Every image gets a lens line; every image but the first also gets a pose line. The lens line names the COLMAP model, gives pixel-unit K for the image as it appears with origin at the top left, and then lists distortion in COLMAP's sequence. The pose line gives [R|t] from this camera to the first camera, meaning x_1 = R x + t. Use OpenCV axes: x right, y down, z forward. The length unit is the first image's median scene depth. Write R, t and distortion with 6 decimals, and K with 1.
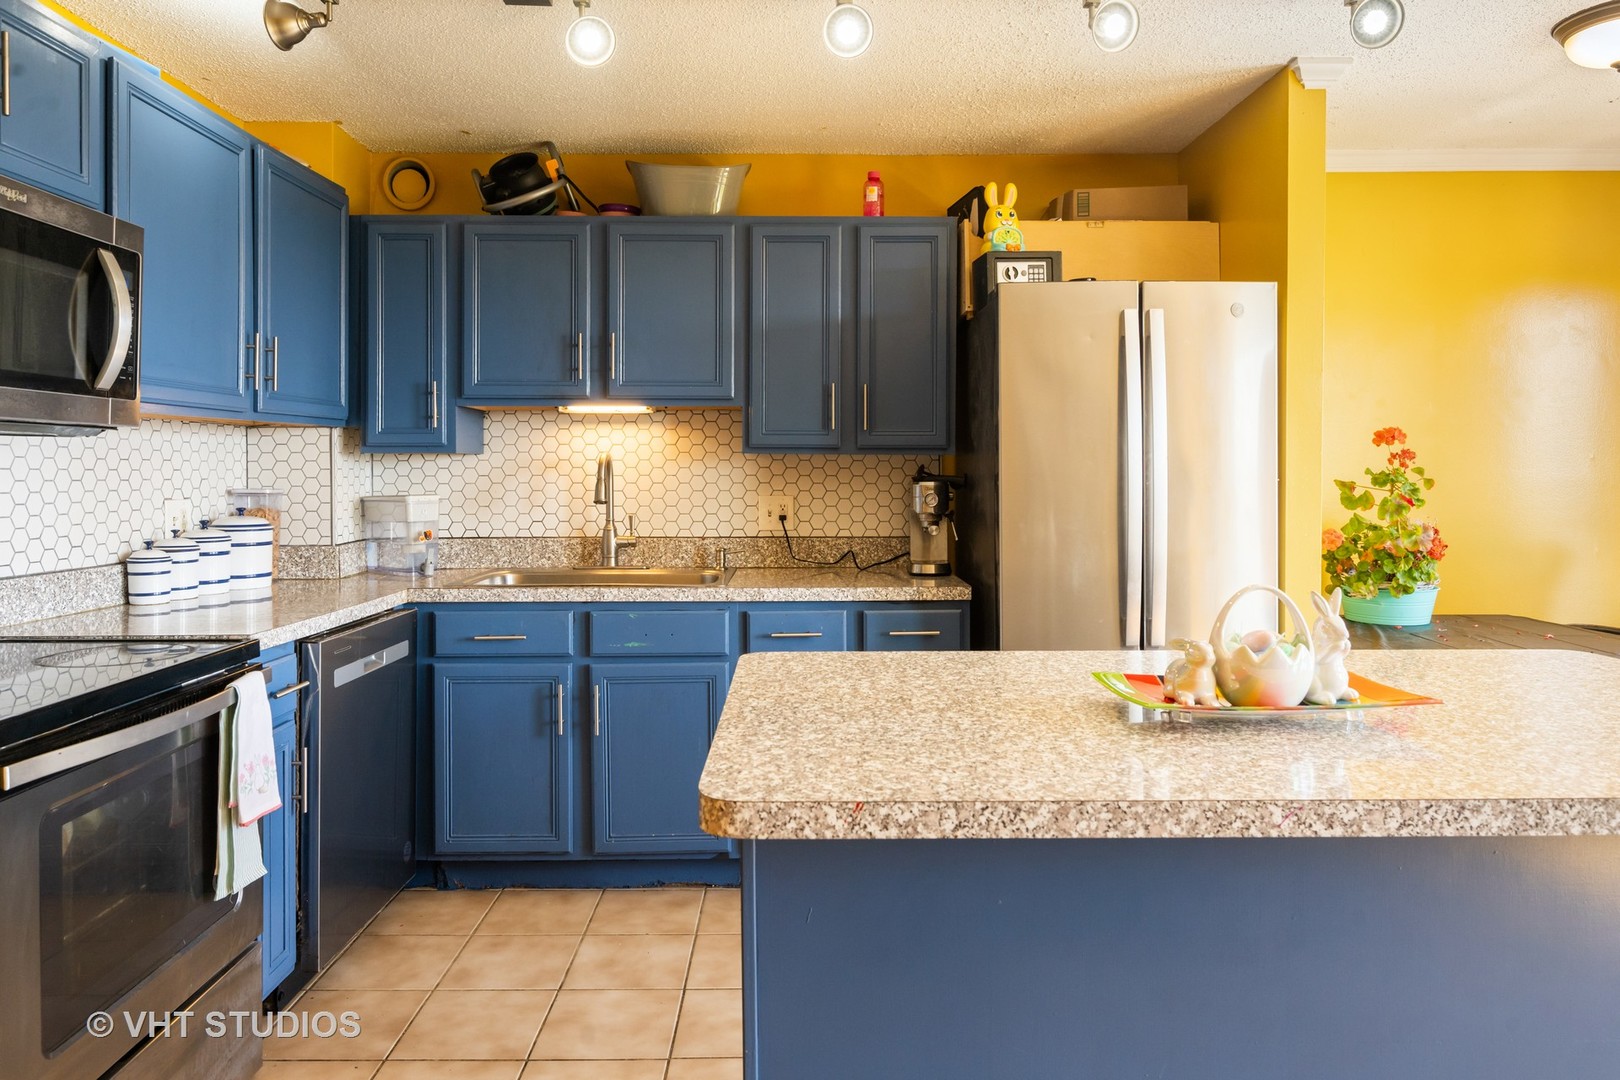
lens RADIAL K [[1065.2, 0, 806.1], [0, 1065.2, 472.7], [0, 0, 1]] dist [-0.001725, 0.003940]
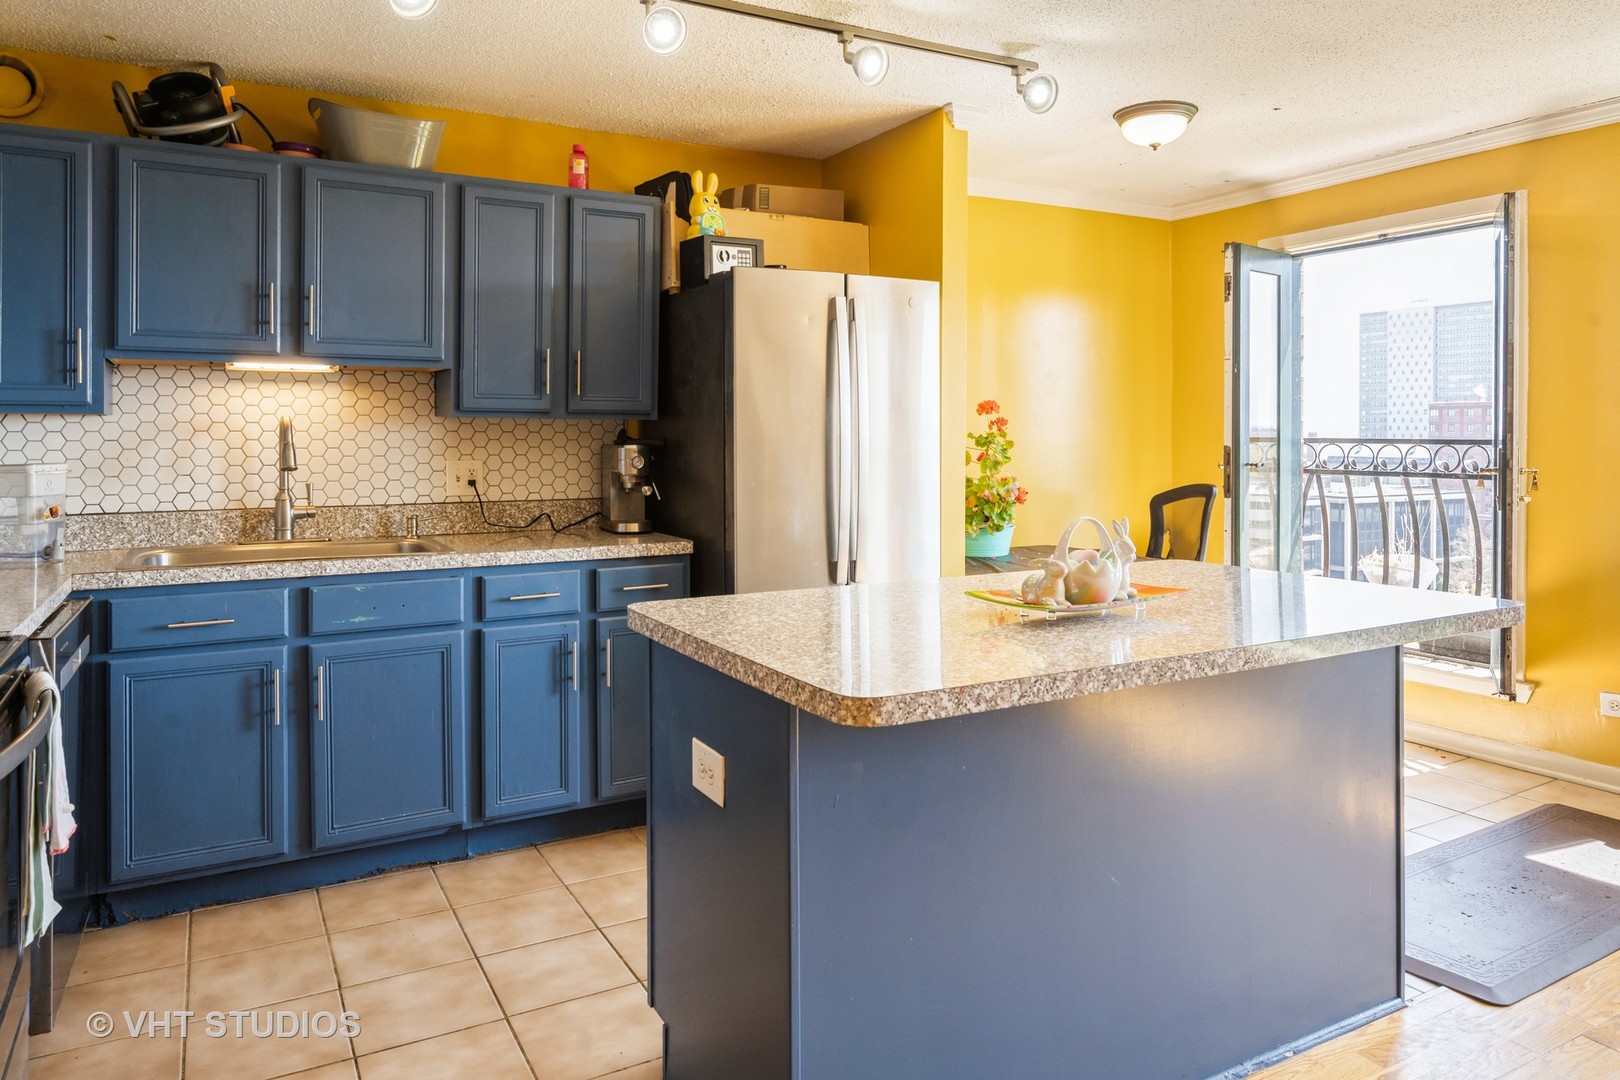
lens RADIAL K [[1078.3, 0, 808.3], [0, 1078.3, 431.6], [0, 0, 1]] dist [0.000964, 0.000874]
pose [[0.879688, 0.001406, 0.475549, -0.253357], [0.001251, 0.999985, -0.005271, 0.001055], [-0.475550, 0.005232, 0.879673, -0.025659]]
